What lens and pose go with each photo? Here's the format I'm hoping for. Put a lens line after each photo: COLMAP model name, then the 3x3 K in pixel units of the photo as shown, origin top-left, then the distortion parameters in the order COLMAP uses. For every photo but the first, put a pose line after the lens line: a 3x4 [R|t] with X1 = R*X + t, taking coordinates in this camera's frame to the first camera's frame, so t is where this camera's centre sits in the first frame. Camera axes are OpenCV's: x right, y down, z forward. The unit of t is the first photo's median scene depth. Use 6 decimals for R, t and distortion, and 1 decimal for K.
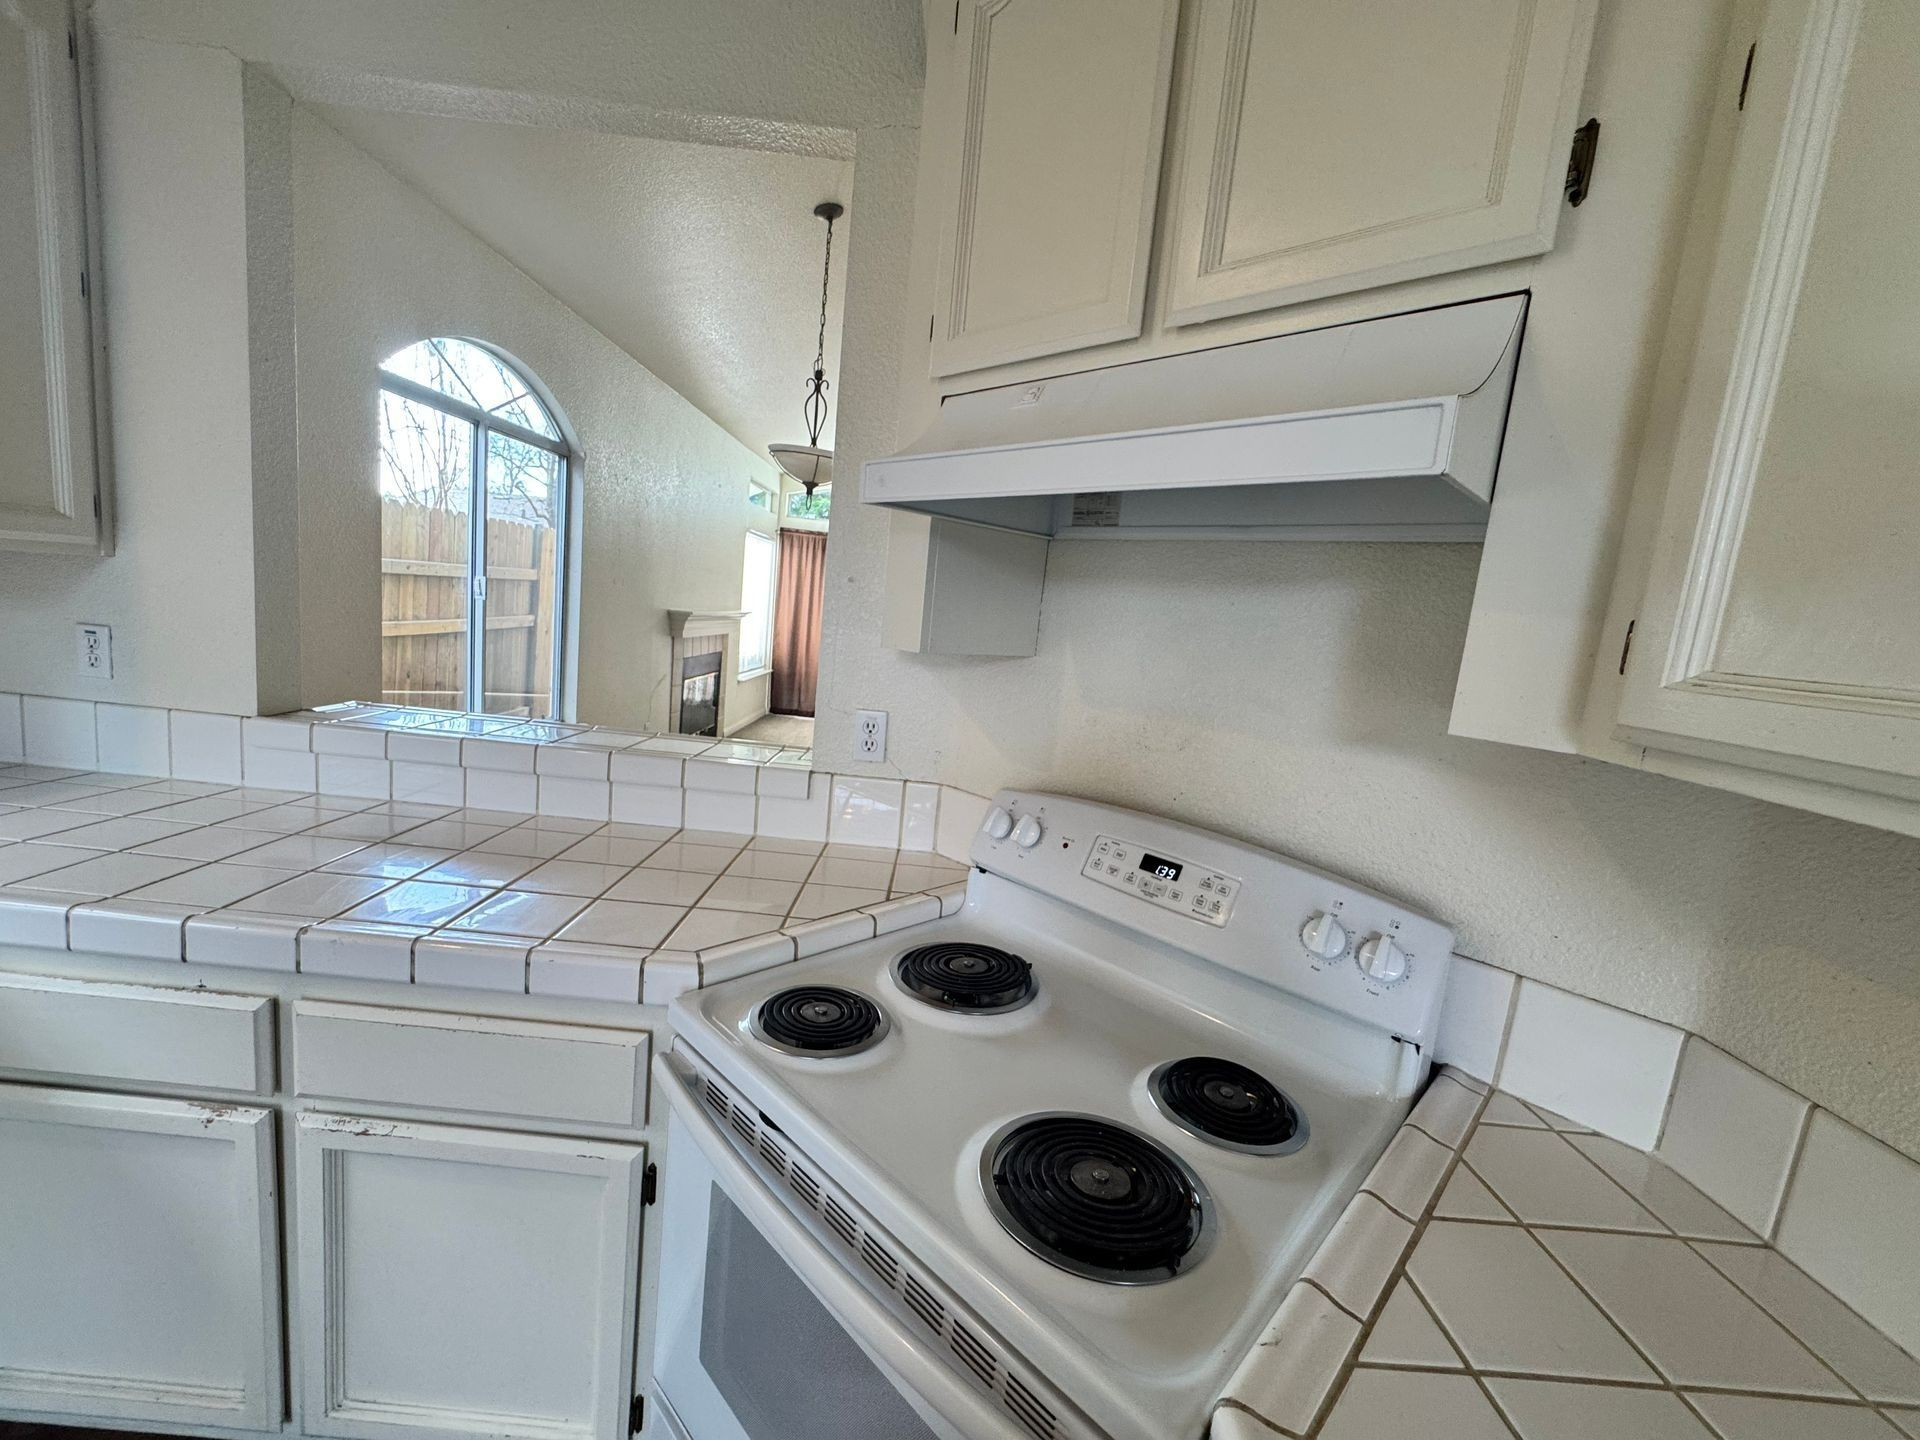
lens RADIAL K [[765.8, 0, 960.0], [0, 765.8, 720.0], [0, 0, 1]] dist [0.000832, -0.000028]
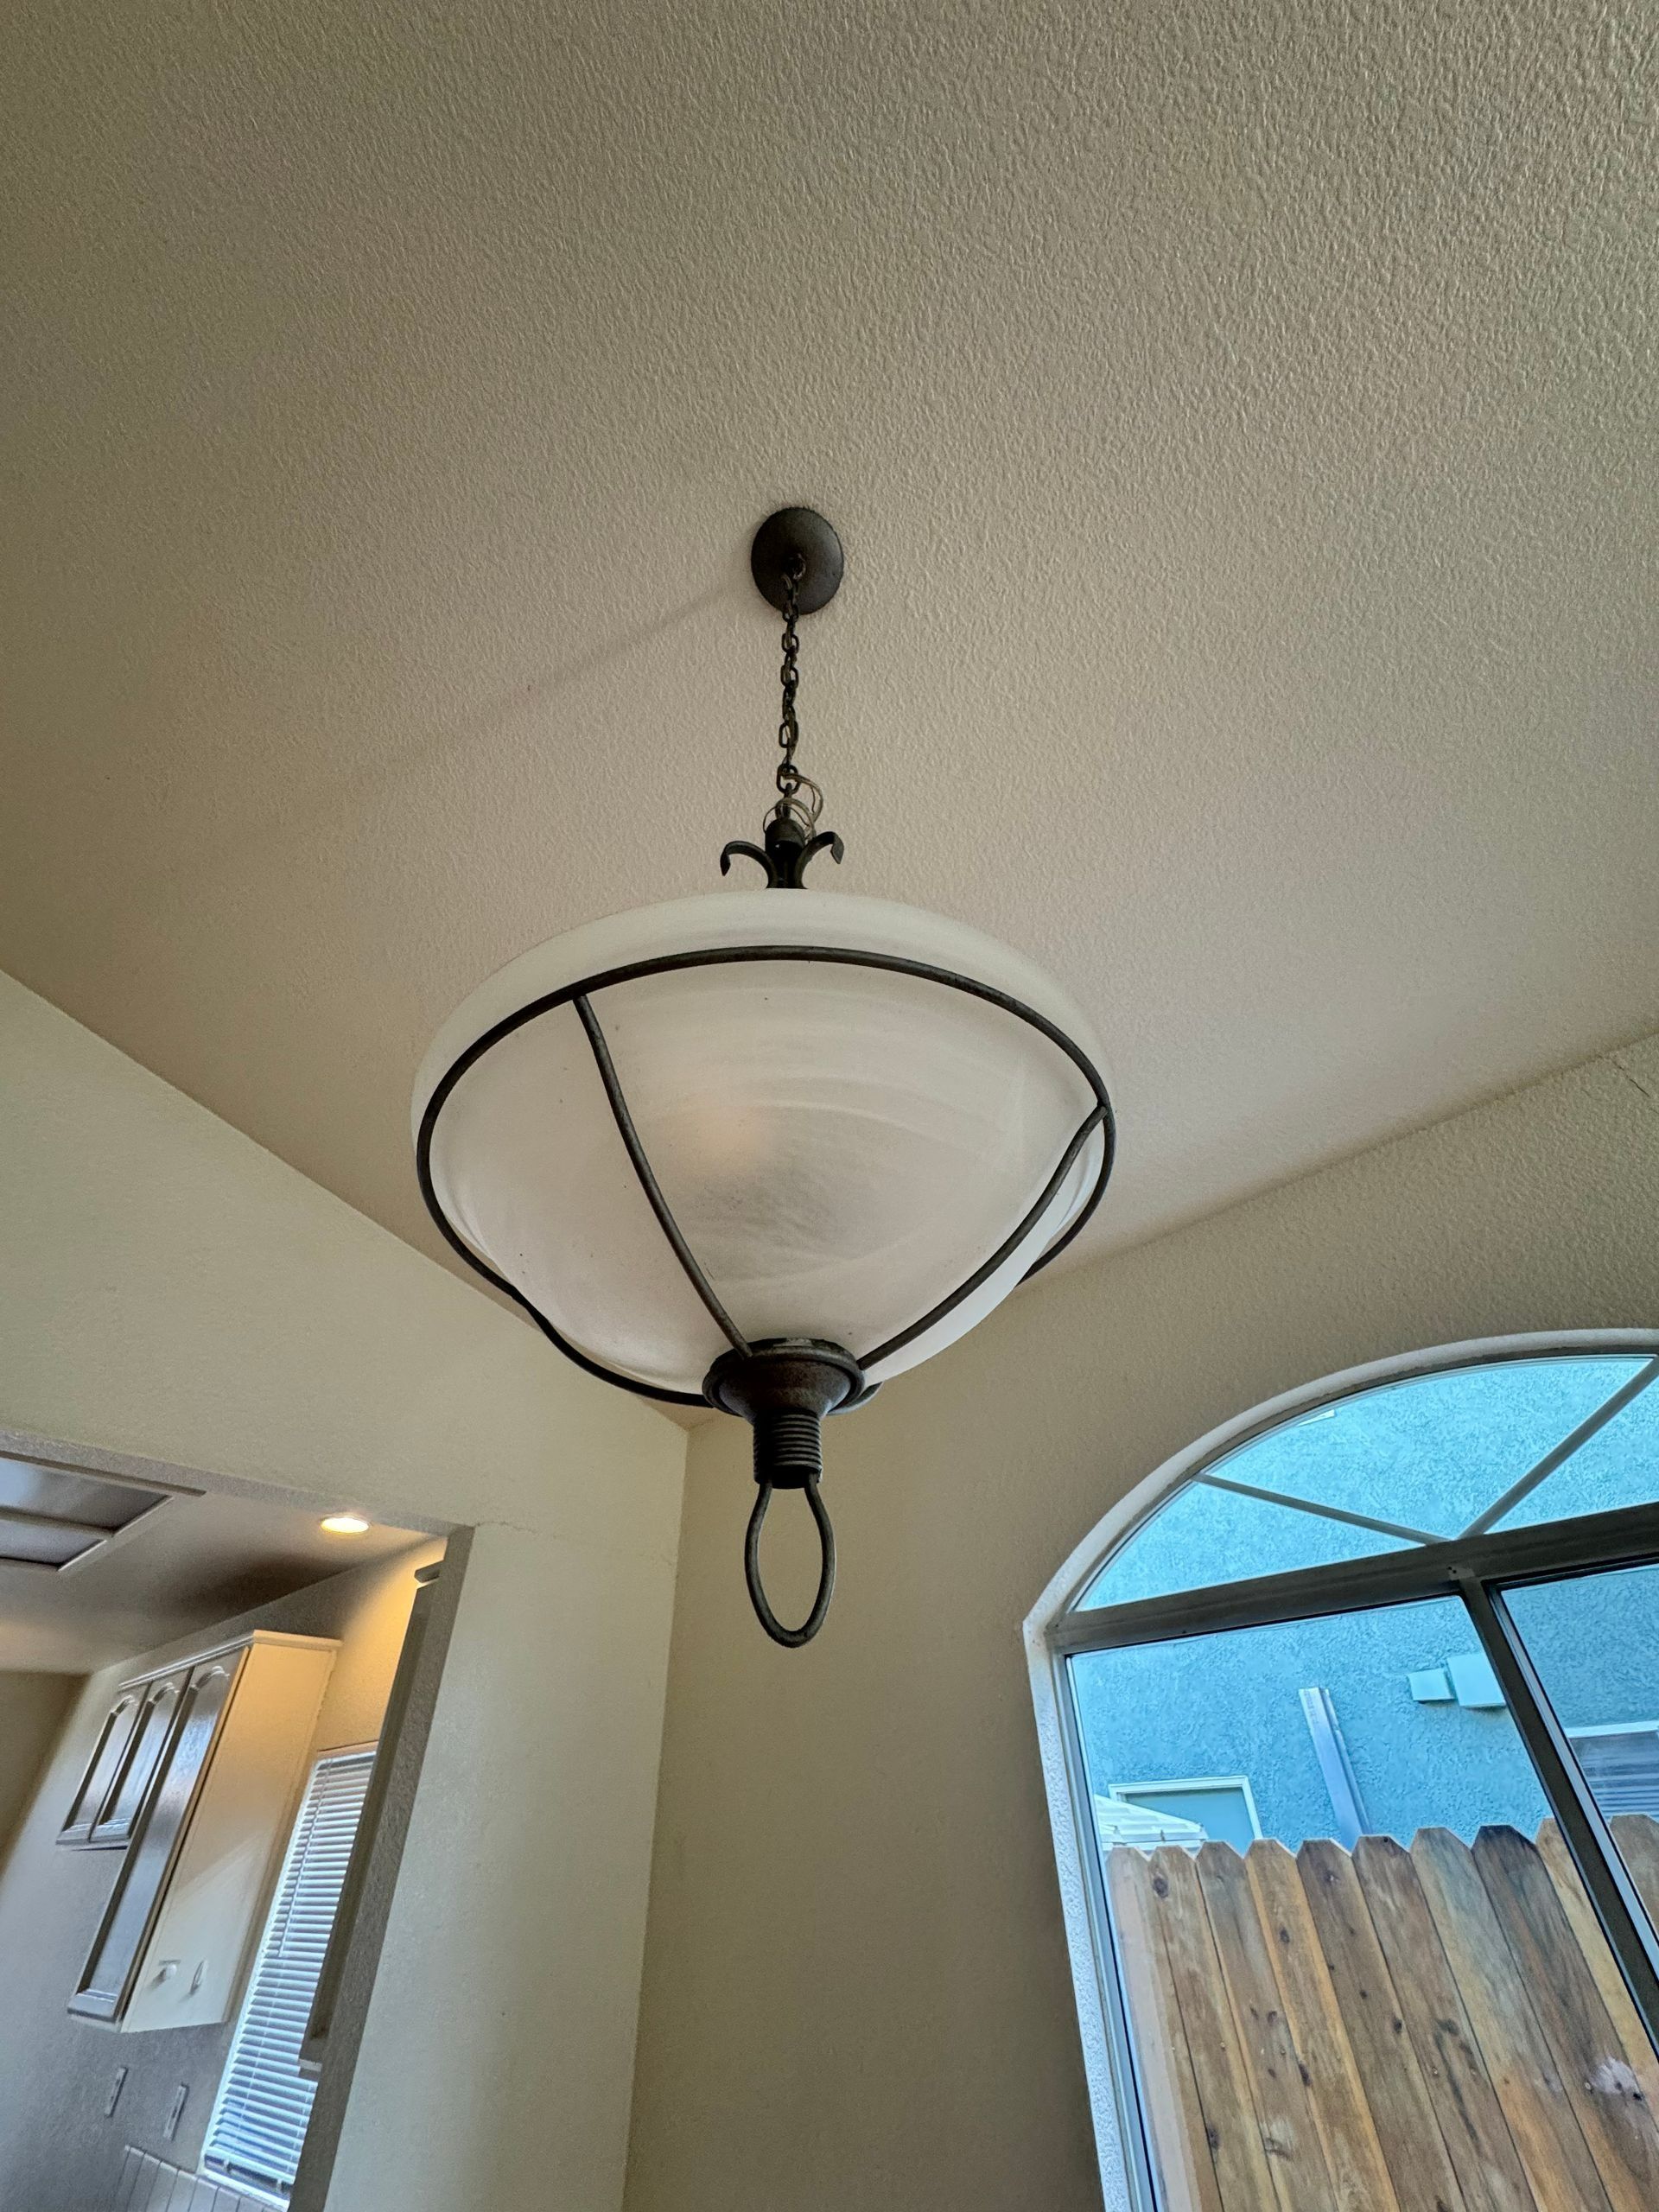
lens RADIAL K [[882.3, 0, 829.5], [0, 882.3, 1106.0], [0, 0, 1]] dist [0.000832, -0.000028]
pose [[-0.680988, -0.536043, -0.498912, -0.117385], [-0.152303, 0.770077, -0.619504, -0.263493], [0.716282, -0.345889, -0.606054, 1.106178]]
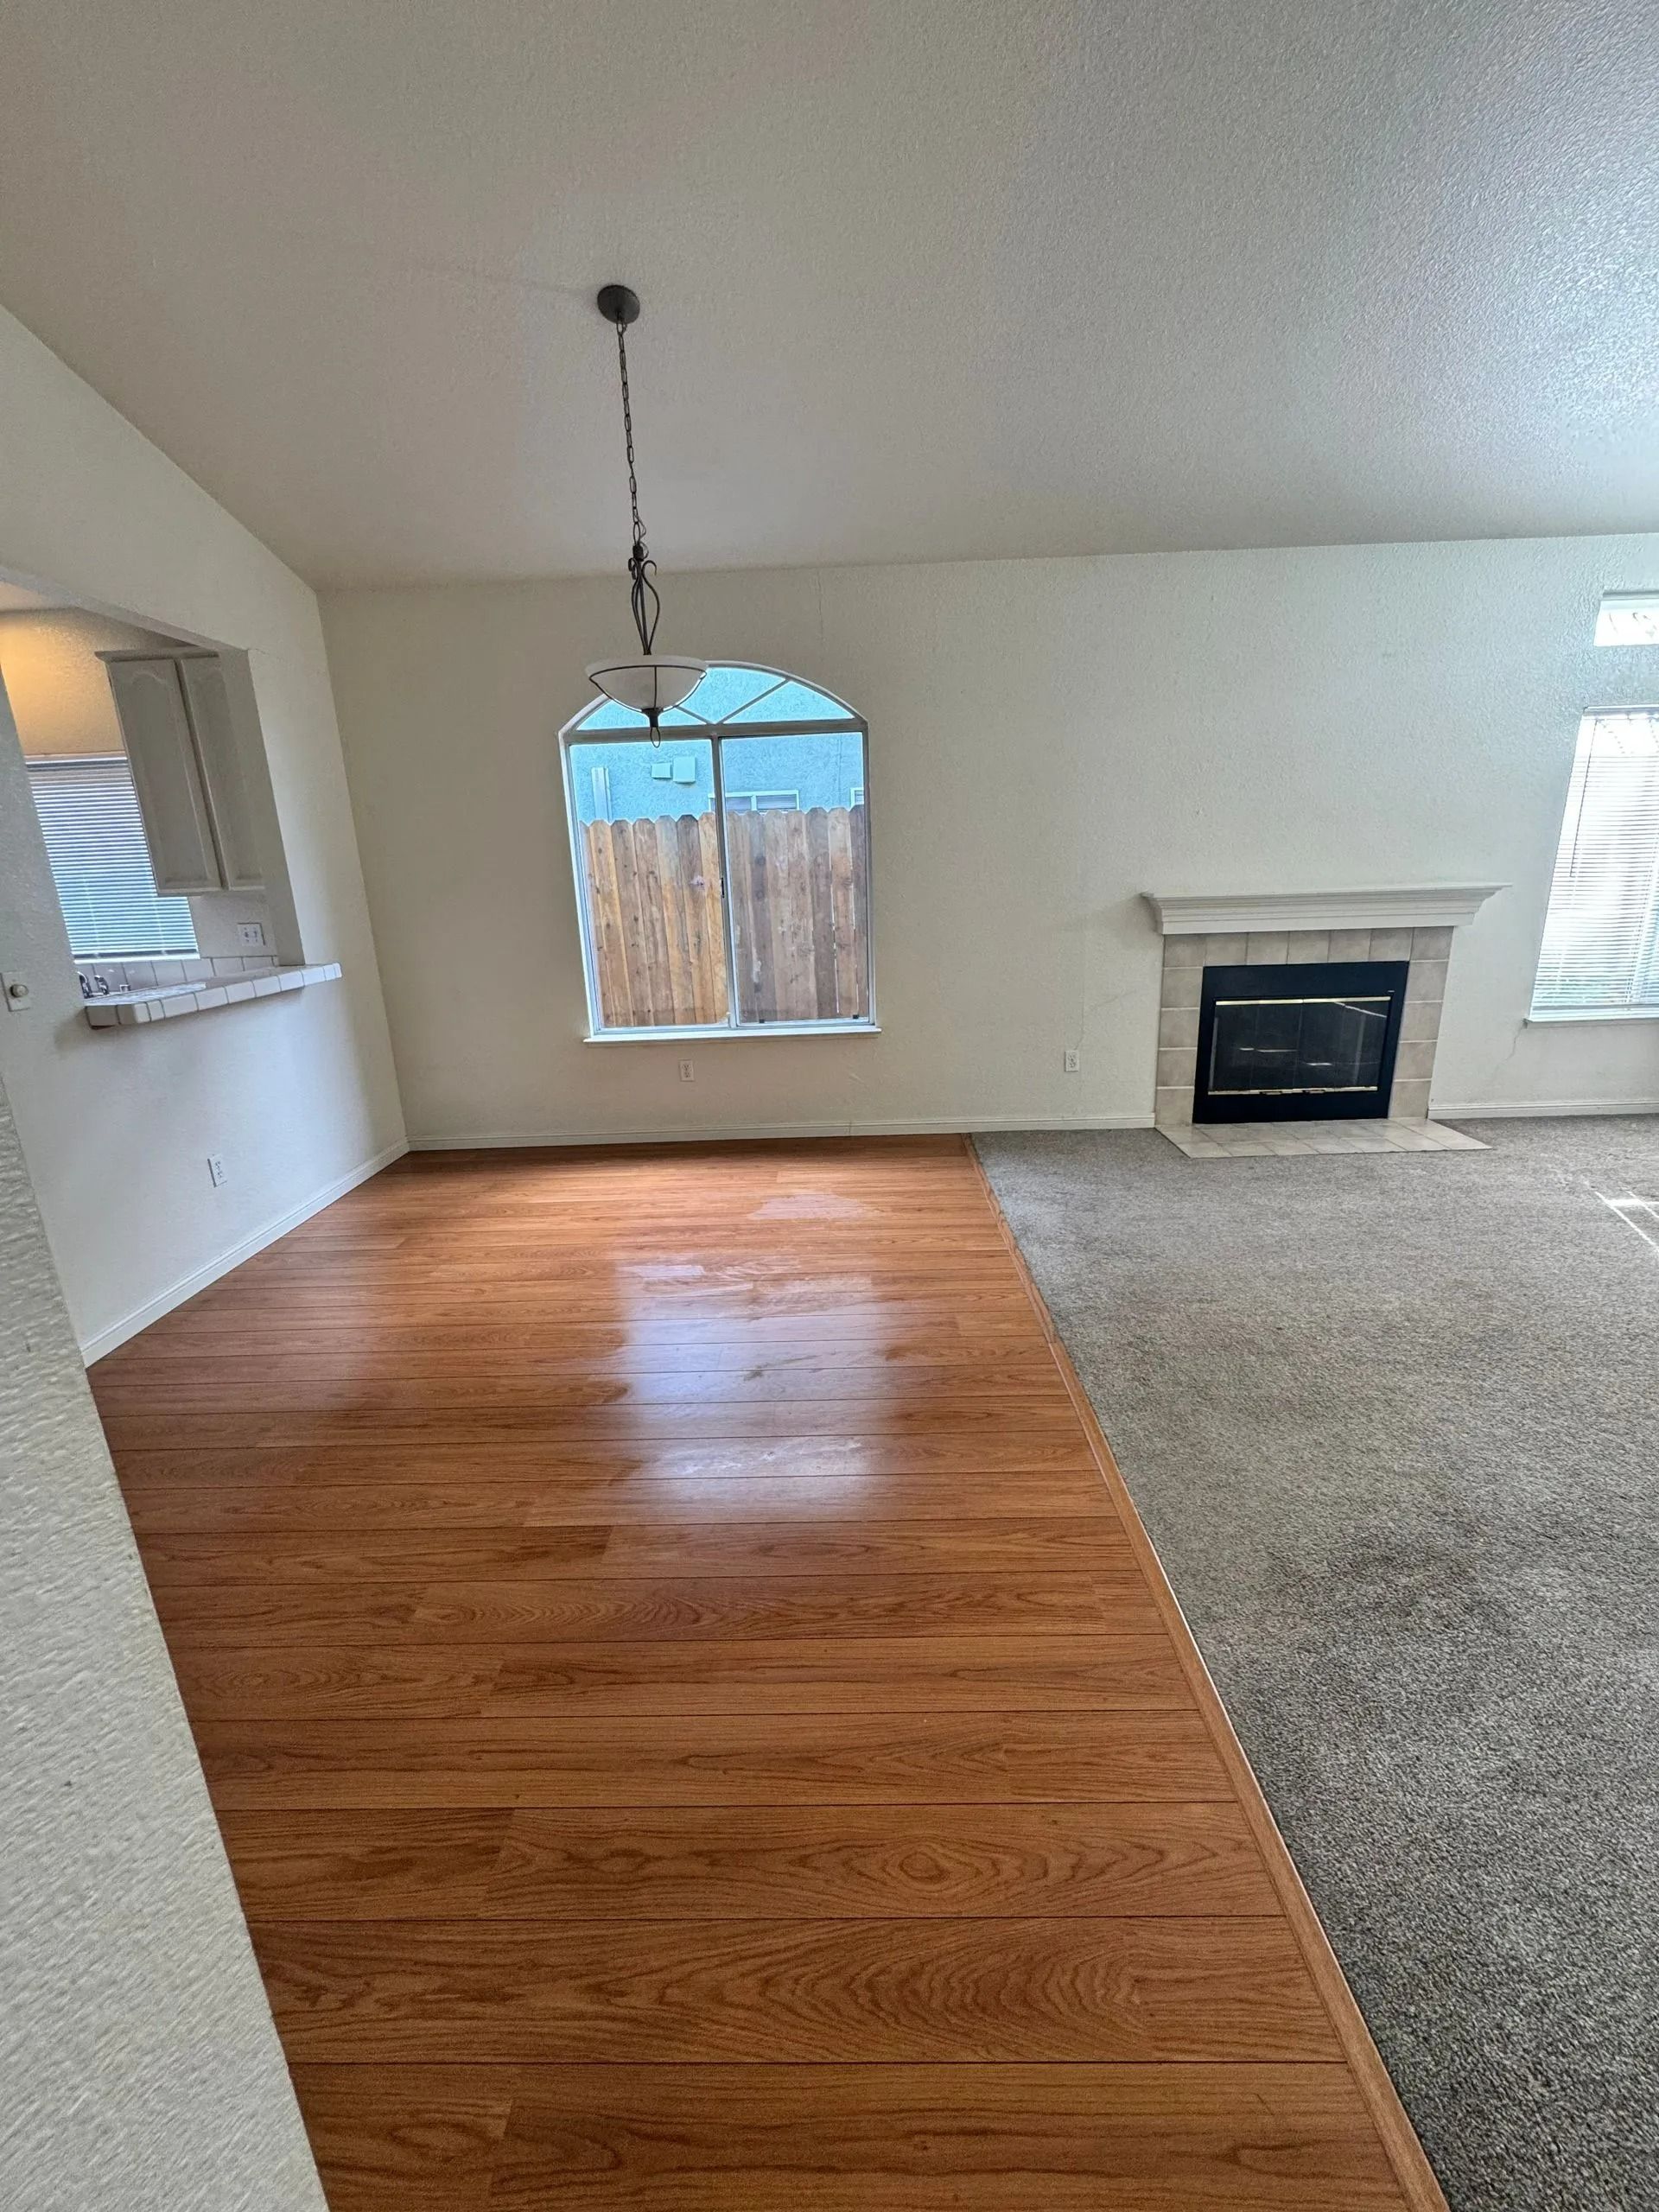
lens RADIAL K [[882.3, 0, 829.5], [0, 882.3, 1106.0], [0, 0, 1]] dist [0.000832, -0.000028]
pose [[-0.029368, 0.165541, -0.985766, 0.712152], [-0.111152, 0.979534, 0.167806, -0.096998], [0.993369, 0.114498, -0.010367, 1.237039]]
